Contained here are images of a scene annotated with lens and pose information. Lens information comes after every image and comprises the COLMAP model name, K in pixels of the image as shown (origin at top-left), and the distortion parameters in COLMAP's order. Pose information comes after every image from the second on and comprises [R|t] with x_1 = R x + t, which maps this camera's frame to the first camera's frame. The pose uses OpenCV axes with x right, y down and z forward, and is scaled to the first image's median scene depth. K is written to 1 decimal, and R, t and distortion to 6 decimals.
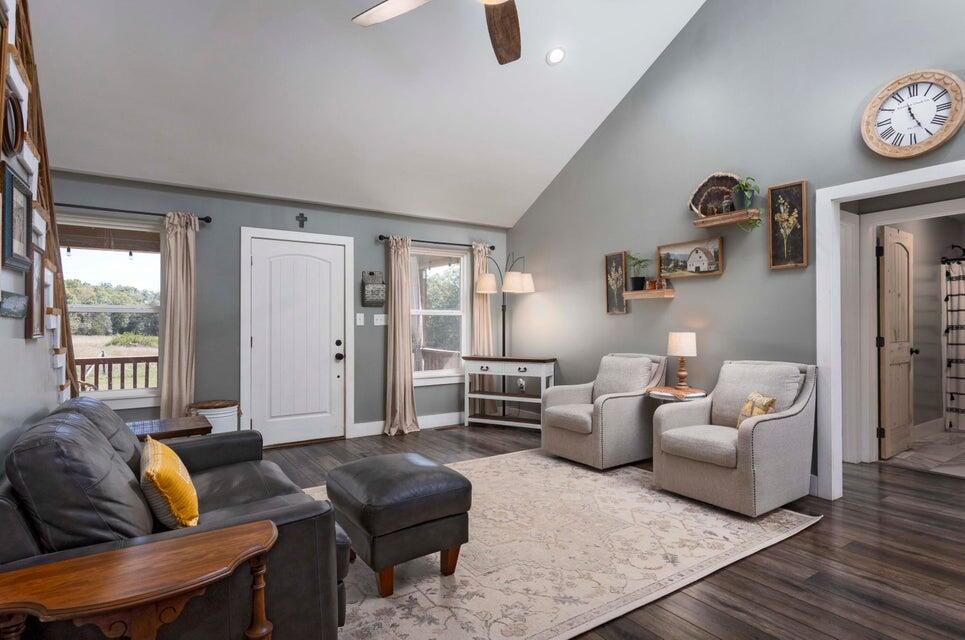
lens RADIAL K [[511.6, 0, 481.0], [0, 511.6, 317.8], [0, 0, 1]] dist [0.007192, 0.000498]
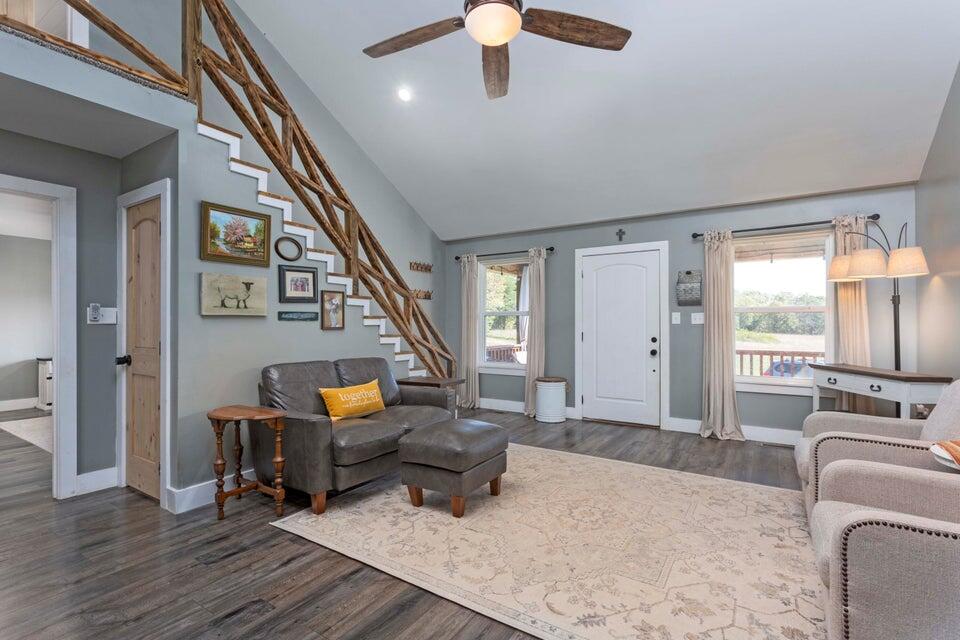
lens RADIAL K [[449.3, 0, 478.6], [0, 449.3, 323.0], [0, 0, 1]] dist [0.000597, 0.000178]
pose [[0.389966, 0.001500, -0.920828, 0.498515], [0.011373, 0.999915, 0.006446, 0.002705], [0.920759, -0.012986, 0.389915, 0.306207]]
